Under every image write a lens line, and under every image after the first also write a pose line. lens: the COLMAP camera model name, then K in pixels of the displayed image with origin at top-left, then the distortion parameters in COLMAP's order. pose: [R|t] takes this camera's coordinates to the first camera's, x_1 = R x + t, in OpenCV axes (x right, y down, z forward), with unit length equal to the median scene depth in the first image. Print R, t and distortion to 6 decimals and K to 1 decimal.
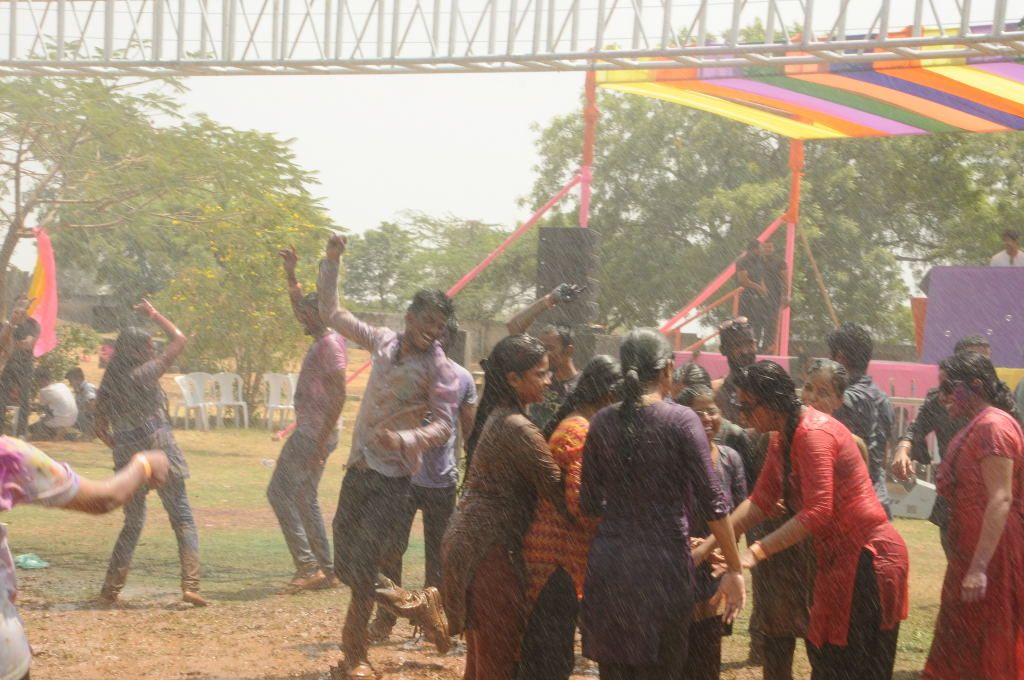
lens RADIAL K [[2067.4, 0, 512.0], [0, 2067.4, 340.0], [0, 0, 1]] dist [0.425266, 0.005503]
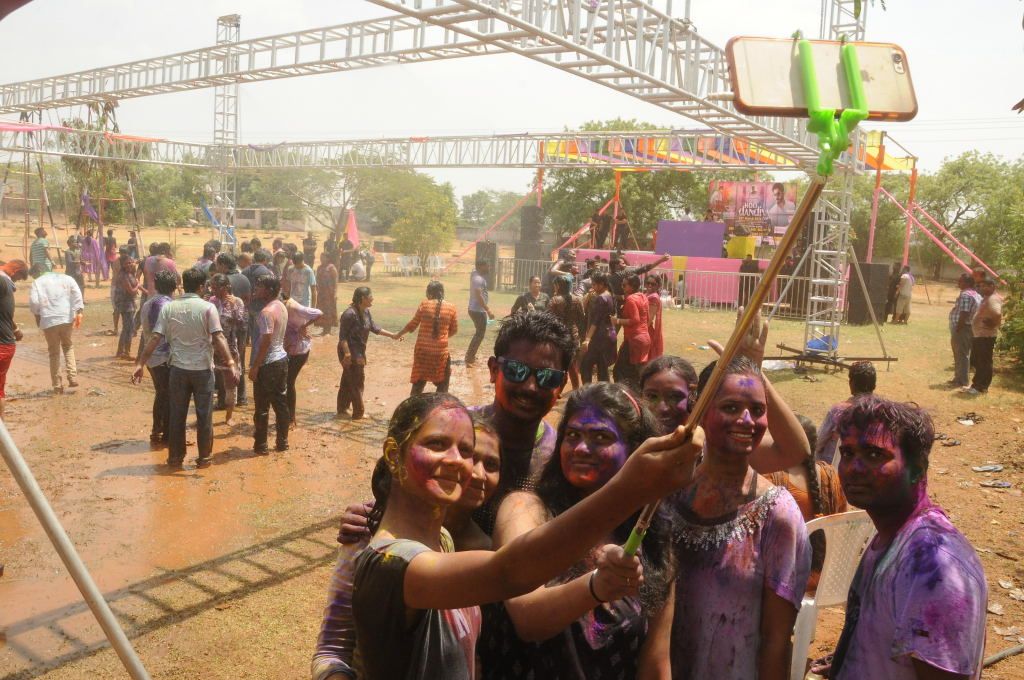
lens RADIAL K [[859.1, 0, 512.0], [0, 859.1, 340.0], [0, 0, 1]] dist [-0.008494, -0.003268]
pose [[0.999230, 0.005090, -0.038896, 0.027652], [0.000177, 0.990949, 0.134242, -0.018172], [0.039227, -0.134146, 0.990185, -0.115944]]
